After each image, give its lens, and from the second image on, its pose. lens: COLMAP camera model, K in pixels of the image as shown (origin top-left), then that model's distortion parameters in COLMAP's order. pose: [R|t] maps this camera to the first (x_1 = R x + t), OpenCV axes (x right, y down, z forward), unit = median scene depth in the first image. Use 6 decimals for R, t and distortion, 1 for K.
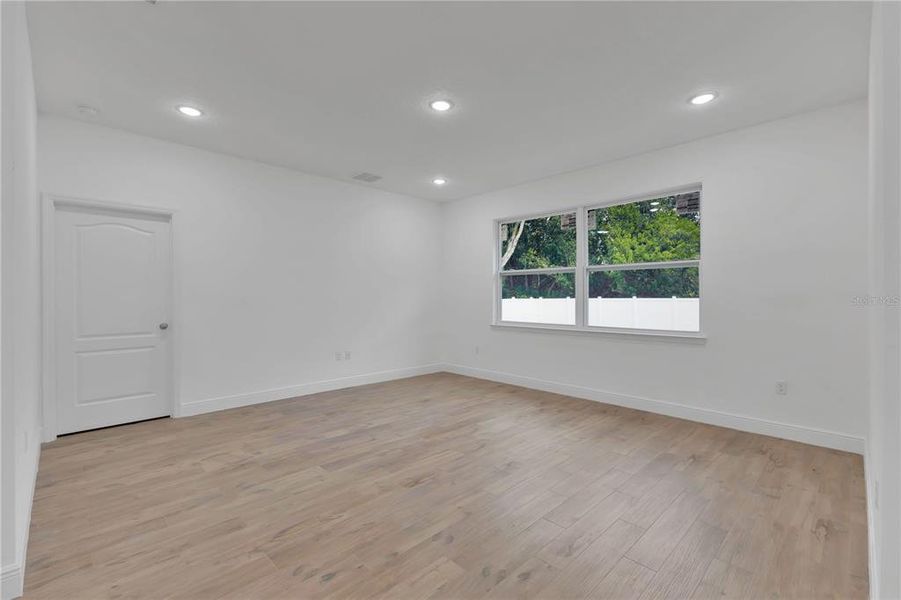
lens RADIAL K [[401.1, 0, 449.4], [0, 401.1, 295.2], [0, 0, 1]] dist [0.002676, 0.000123]
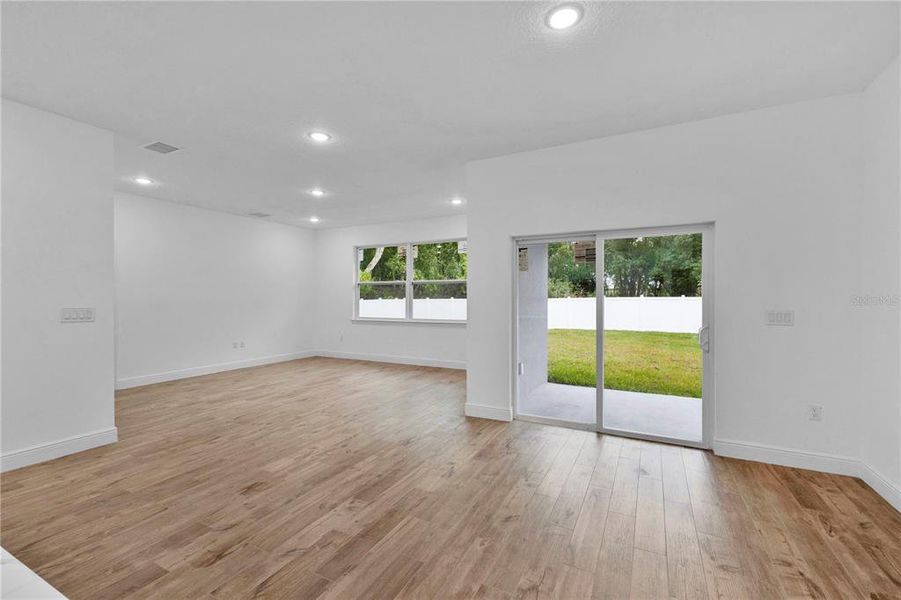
lens RADIAL K [[431.0, 0, 452.6], [0, 431.0, 296.2], [0, 0, 1]] dist [-0.002413, -0.000237]
pose [[0.955606, -0.005901, 0.294590, -0.007877], [0.004767, 0.999978, 0.004568, -0.018354], [-0.294610, -0.002961, 0.955613, -0.790843]]
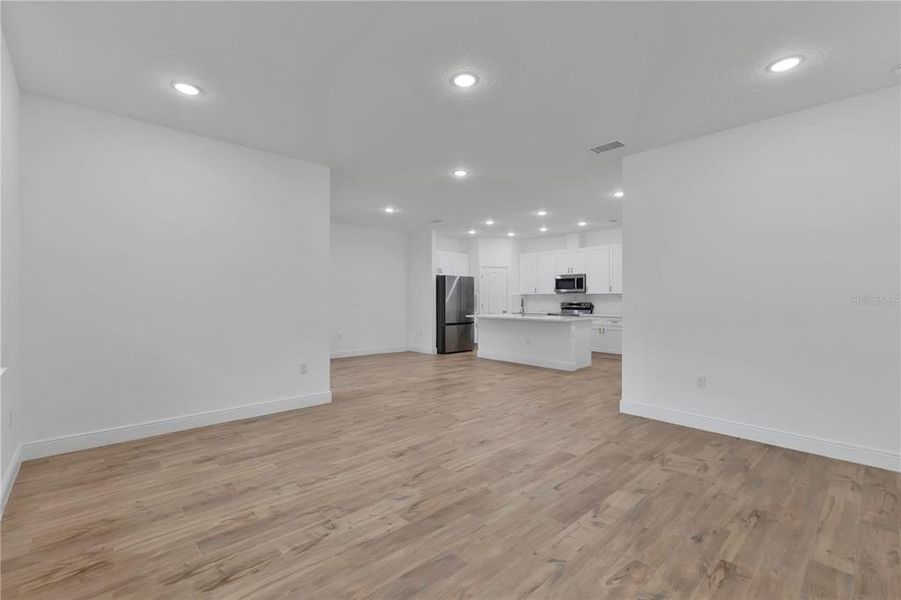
lens RADIAL K [[401.1, 0, 449.4], [0, 401.1, 295.2], [0, 0, 1]] dist [0.002676, 0.000123]
pose [[-0.999739, -0.004494, 0.022382, -0.002581], [-0.004737, 0.999931, -0.010786, 0.006001], [-0.022332, -0.010889, -0.999691, 1.607129]]
